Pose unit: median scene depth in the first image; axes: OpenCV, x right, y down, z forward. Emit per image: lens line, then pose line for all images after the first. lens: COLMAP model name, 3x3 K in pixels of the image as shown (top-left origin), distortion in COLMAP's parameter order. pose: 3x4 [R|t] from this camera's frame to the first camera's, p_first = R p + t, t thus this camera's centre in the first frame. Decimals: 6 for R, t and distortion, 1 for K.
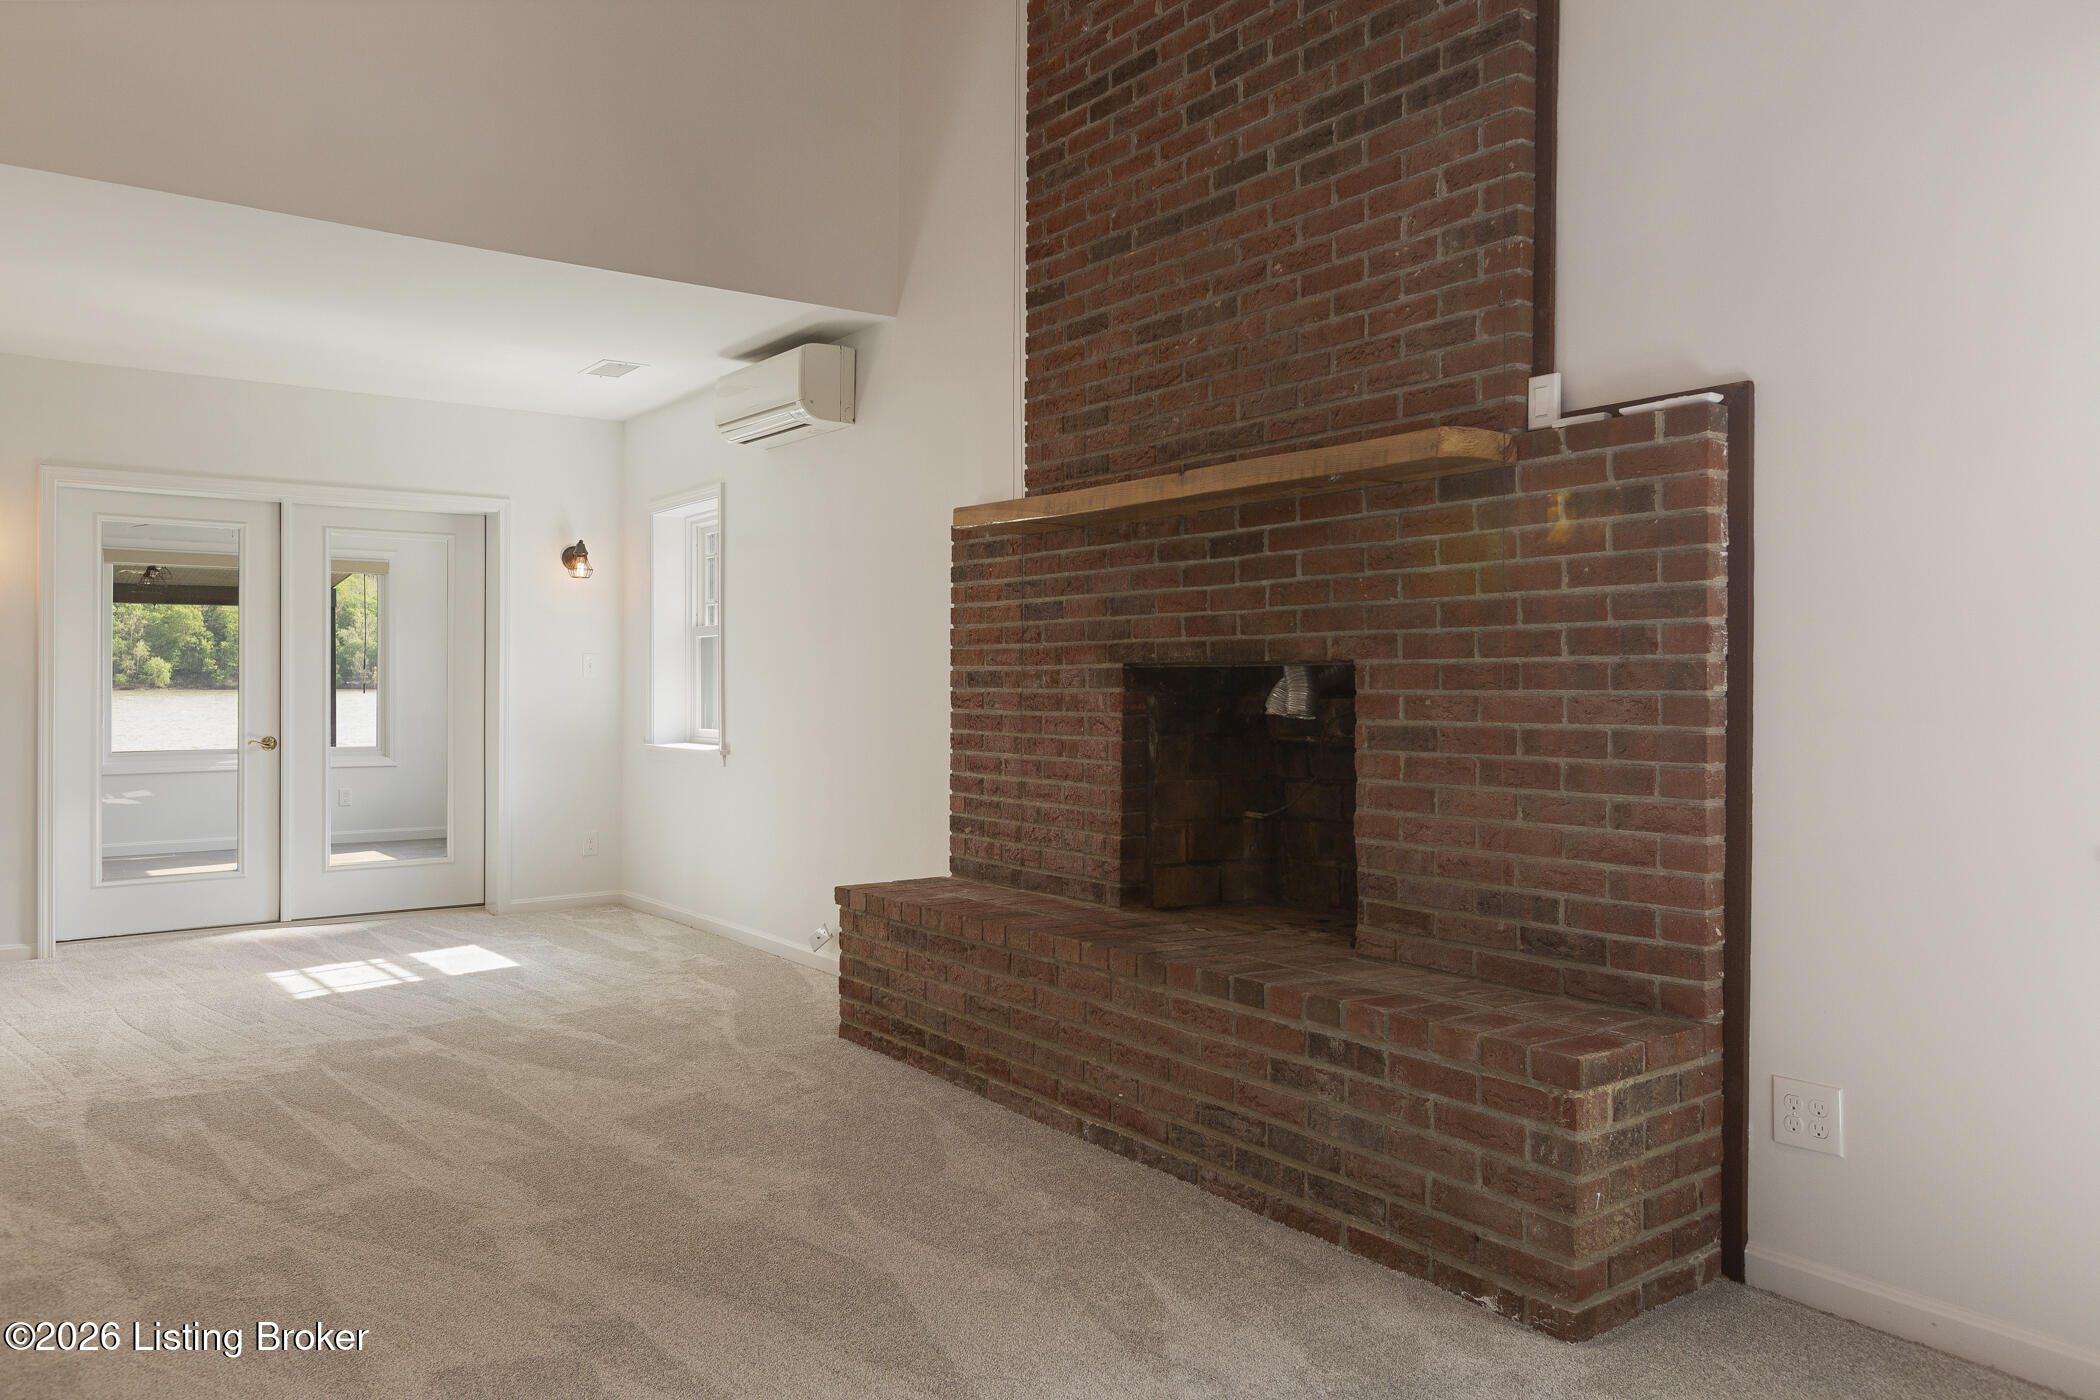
lens RADIAL K [[1438.1, 0, 1060.4], [0, 1438.1, 681.2], [0, 0, 1]] dist [-0.000979, 0.000073]
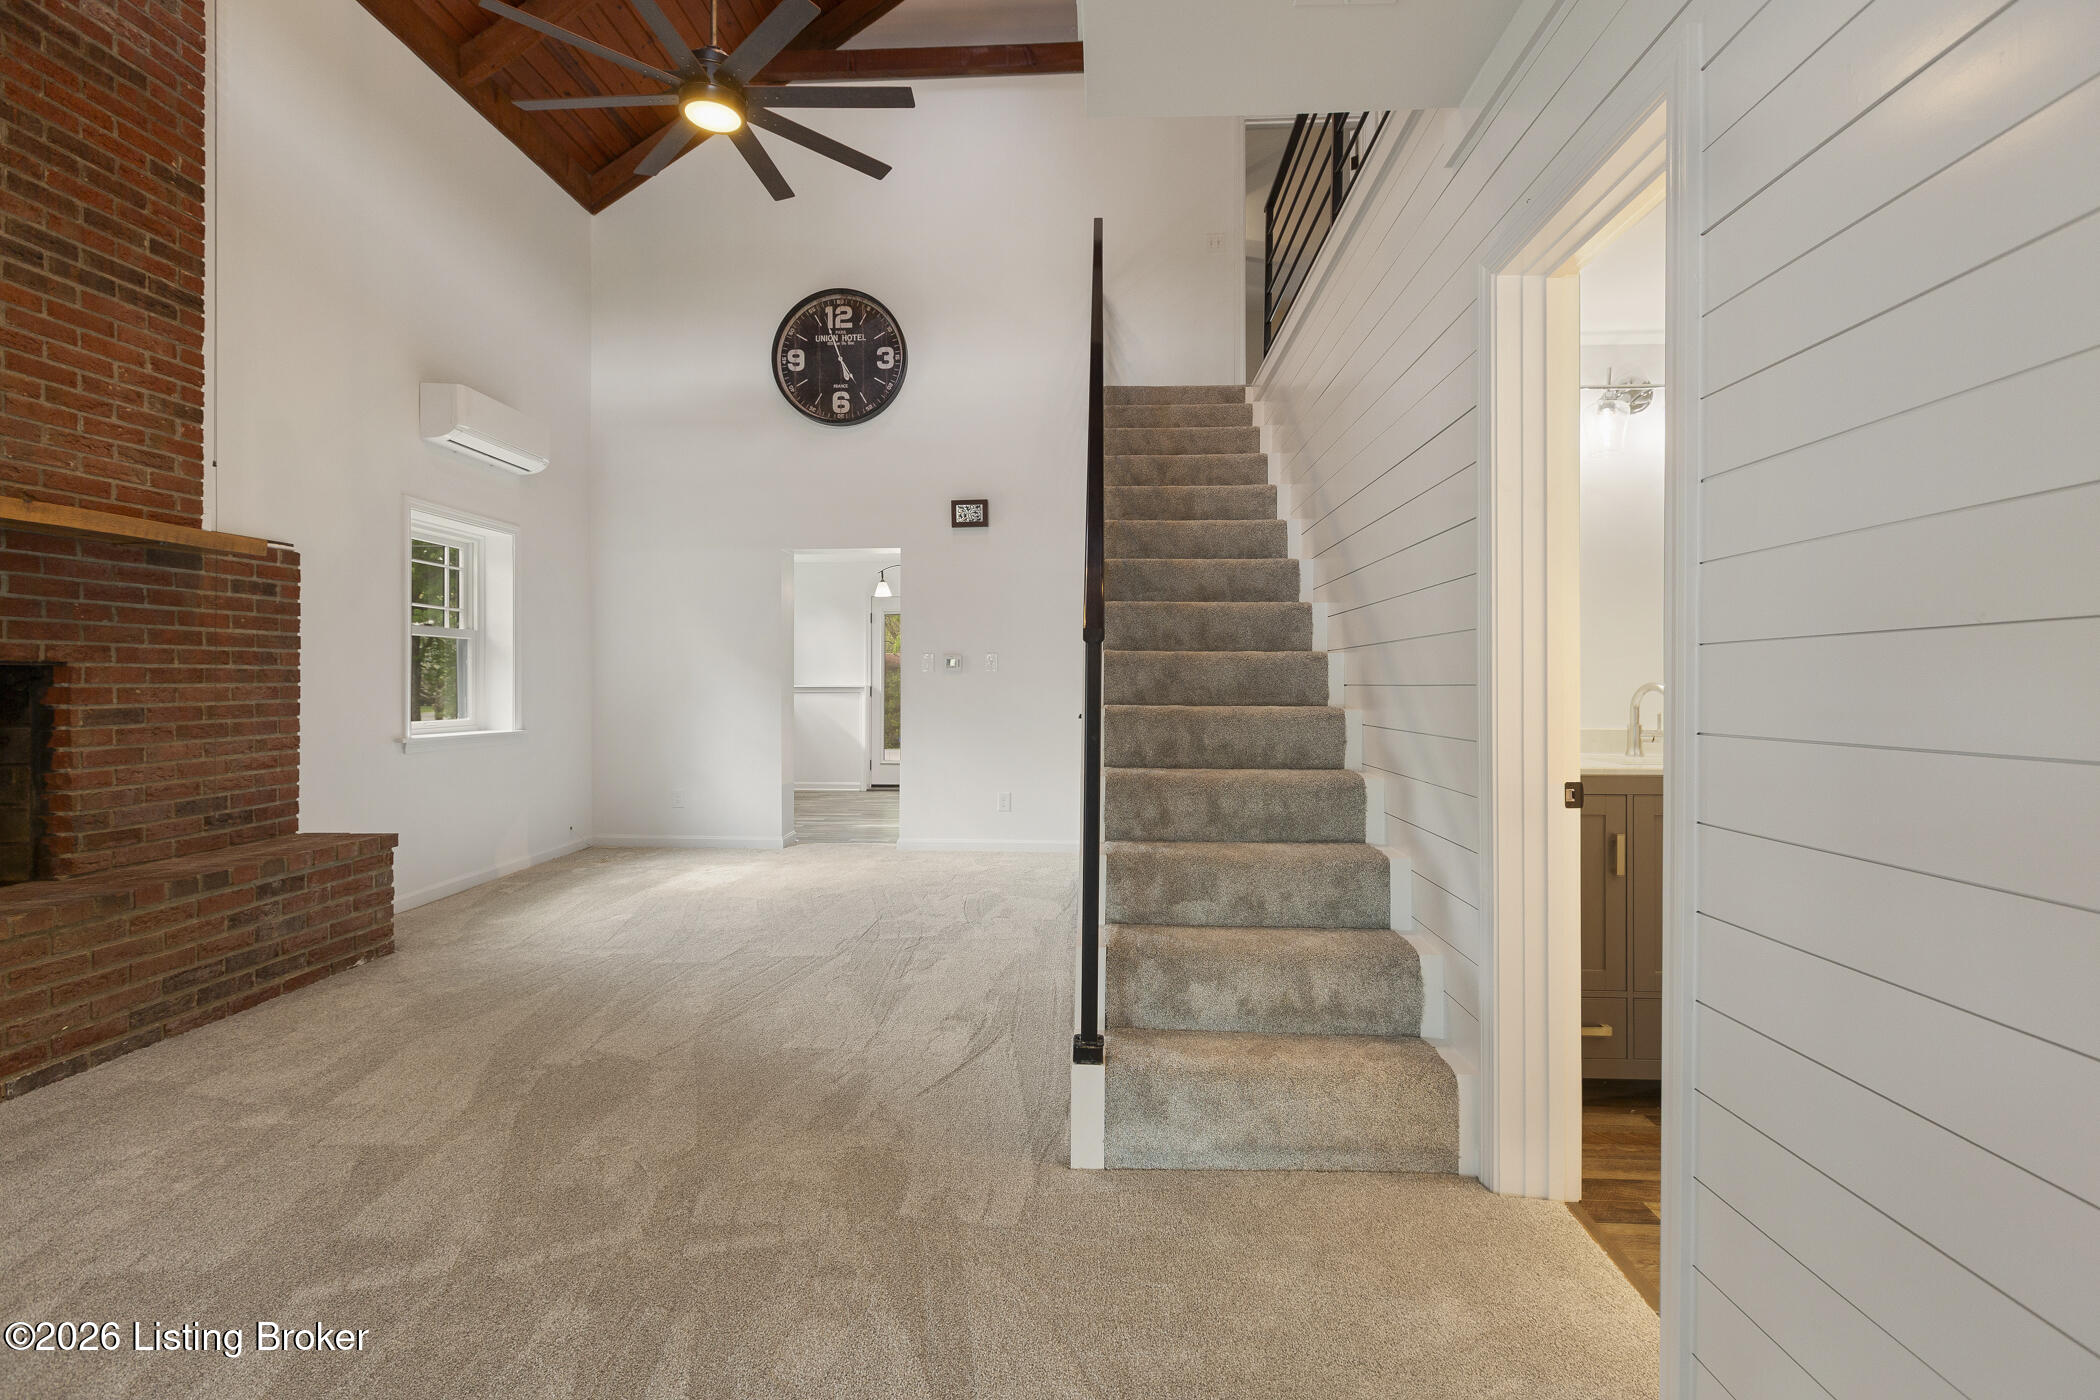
lens RADIAL K [[938.3, 0, 1046.4], [0, 938.3, 690.3], [0, 0, 1]] dist [0.004668, -0.001707]
pose [[-0.760956, -0.008950, 0.648741, -1.041936], [-0.002989, 0.999943, 0.010289, -0.000211], [-0.648796, 0.005890, -0.760940, 1.033238]]
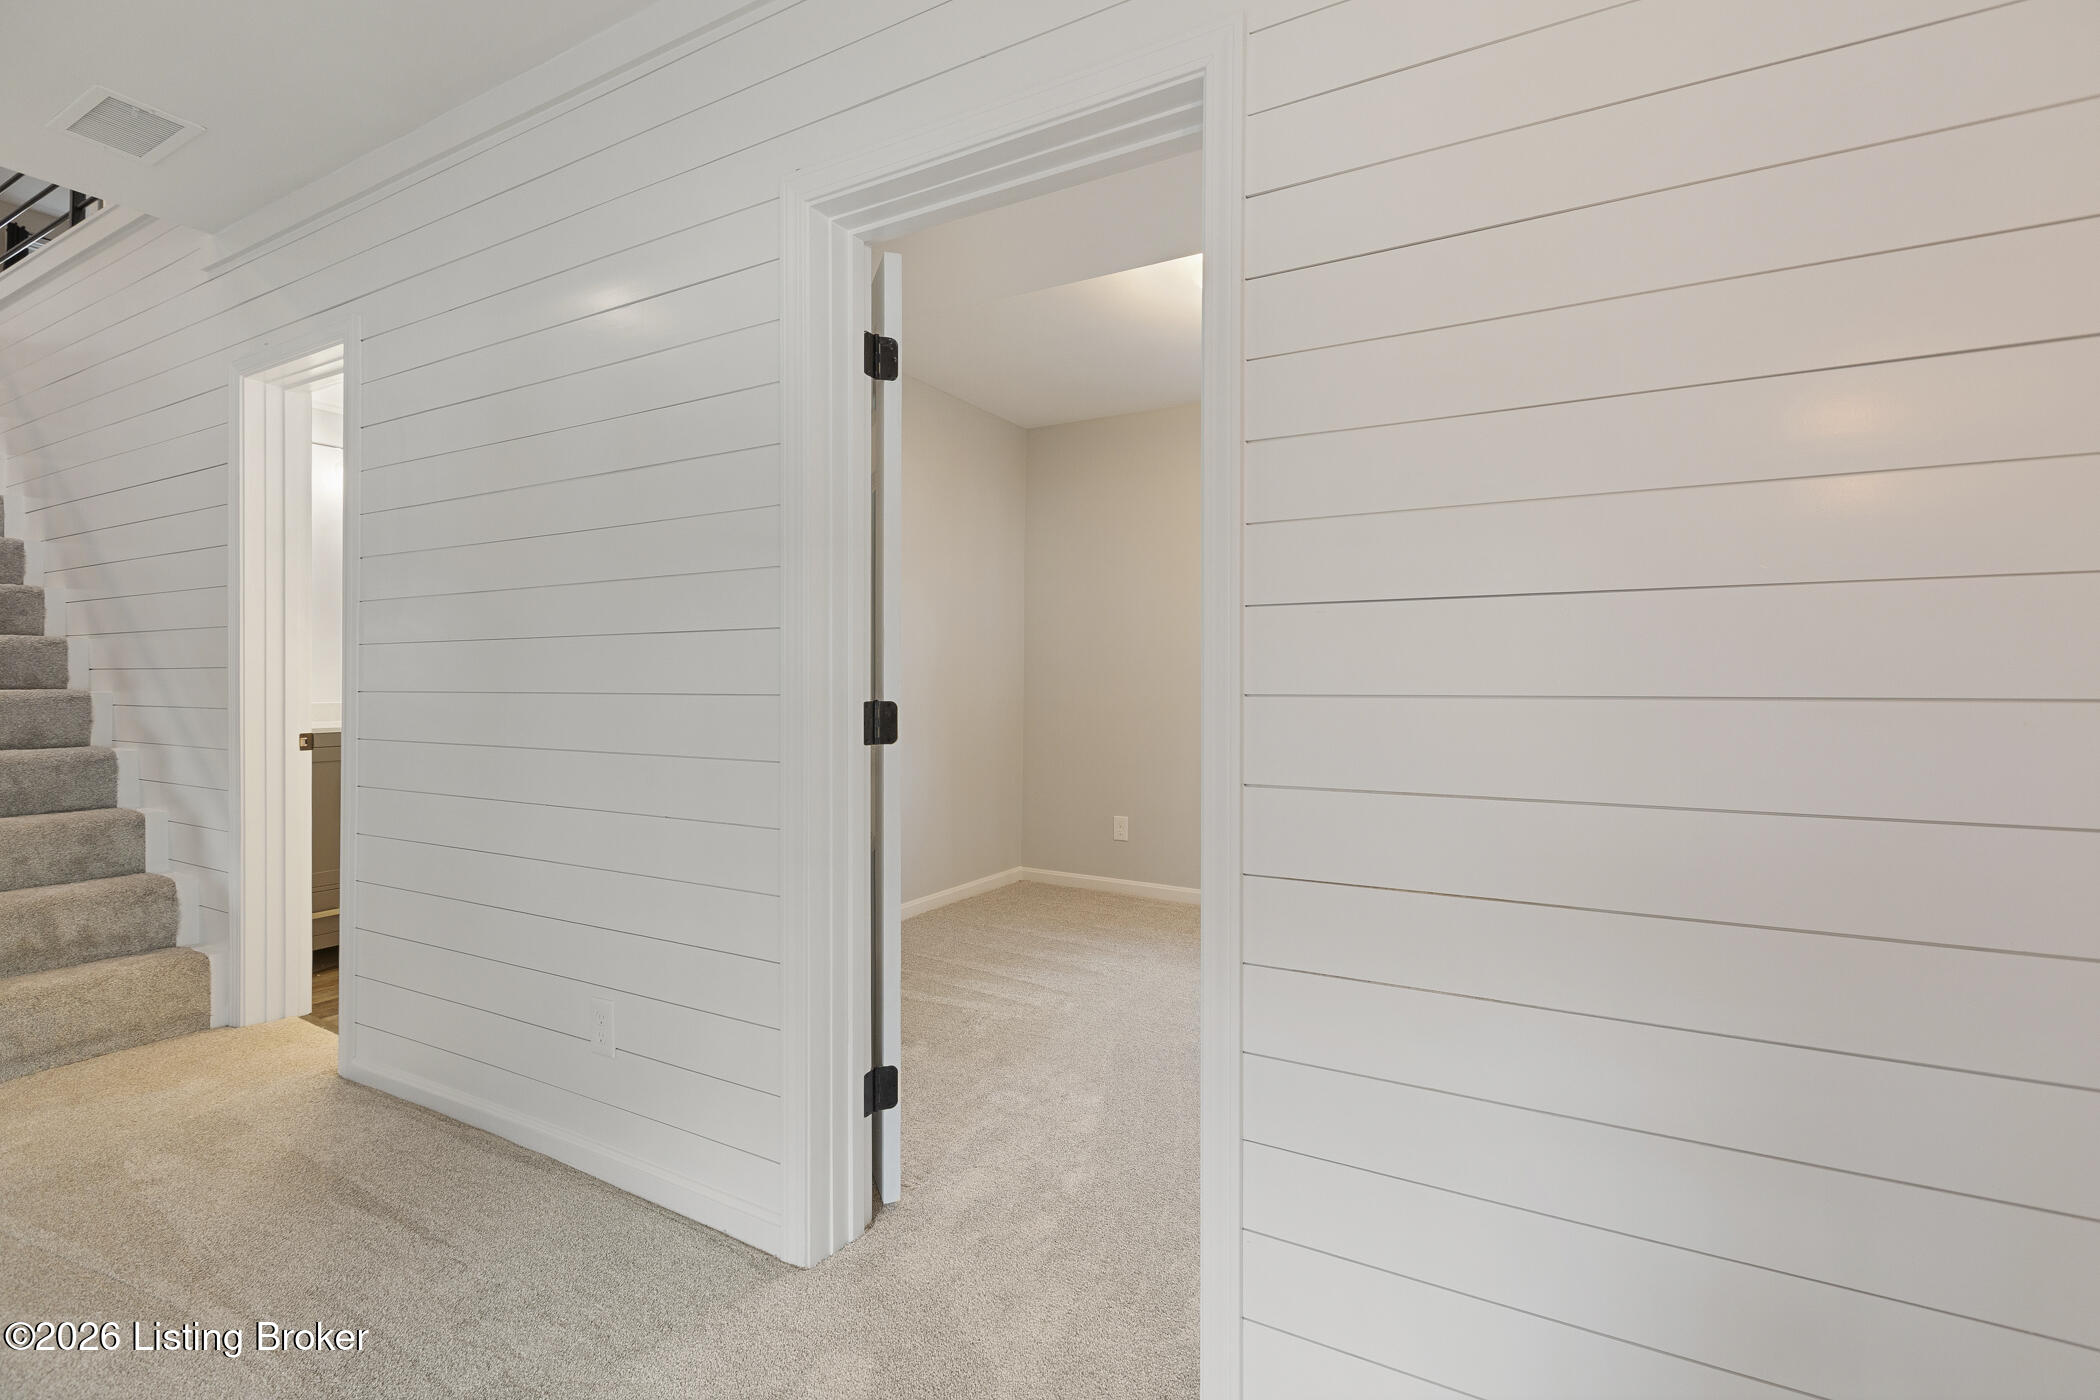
lens RADIAL K [[938.3, 0, 1061.3], [0, 938.3, 674.3], [0, 0, 1]] dist [0.004668, -0.001707]
pose [[-0.914959, -0.007678, -0.403474, -1.197833], [-0.007315, 0.999970, -0.002443, 0.003398], [0.403481, 0.000716, -0.914988, 1.448405]]
